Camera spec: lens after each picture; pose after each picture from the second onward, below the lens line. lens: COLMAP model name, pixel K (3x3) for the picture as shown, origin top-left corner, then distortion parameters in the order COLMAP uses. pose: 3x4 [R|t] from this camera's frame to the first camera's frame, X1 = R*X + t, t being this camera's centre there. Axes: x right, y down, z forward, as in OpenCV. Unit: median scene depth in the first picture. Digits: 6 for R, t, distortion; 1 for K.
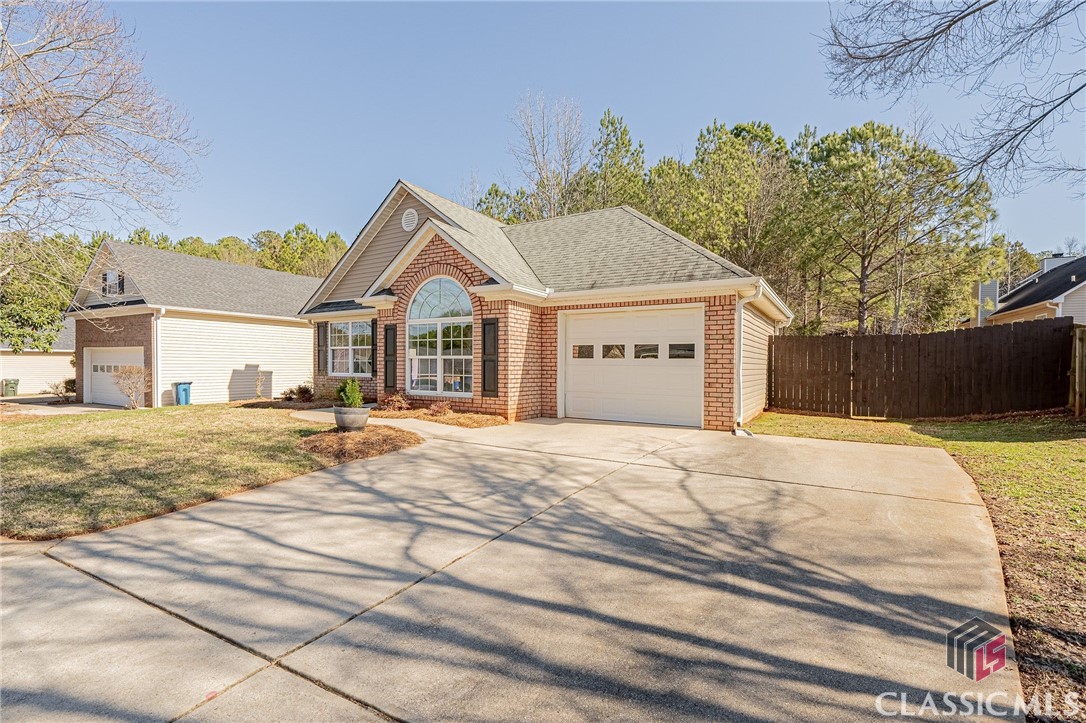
lens RADIAL K [[420.5, 0, 546.8], [0, 420.5, 358.0], [0, 0, 1]] dist [0.000360, -0.000325]
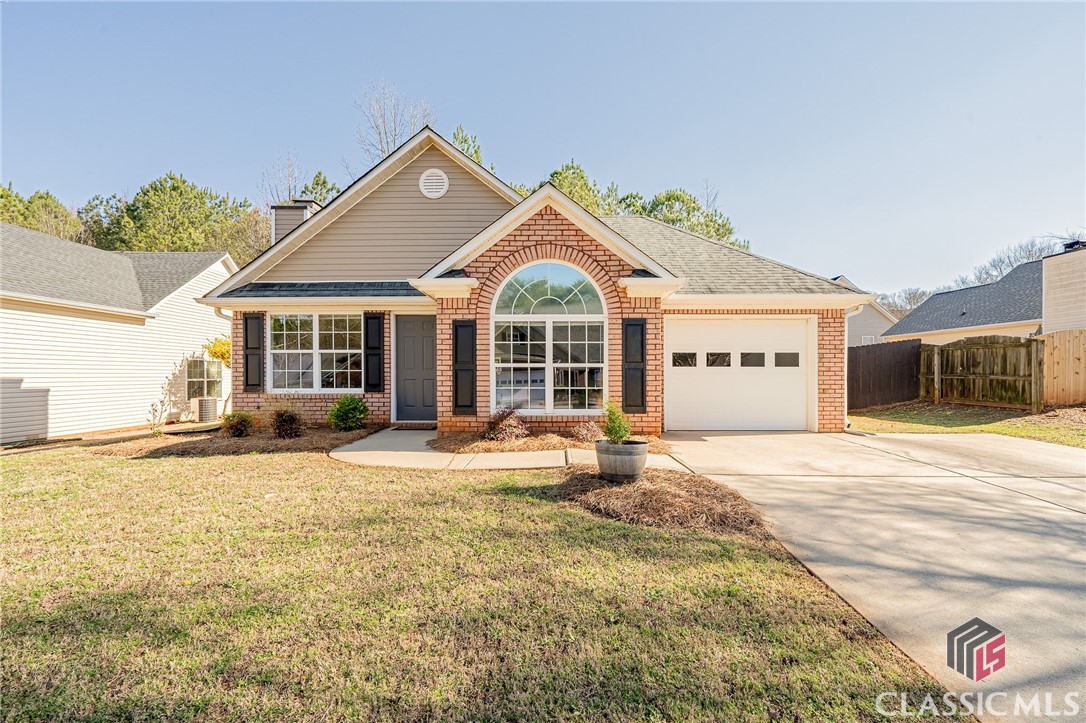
lens RADIAL K [[385.3, 0, 544.0], [0, 385.3, 367.2], [0, 0, 1]] dist [-0.001570, -0.000182]
pose [[0.890236, -0.001651, 0.455496, -0.615475], [0.001012, 0.999998, 0.001647, 0.000389], [-0.455498, -0.001005, 0.890236, 0.390016]]
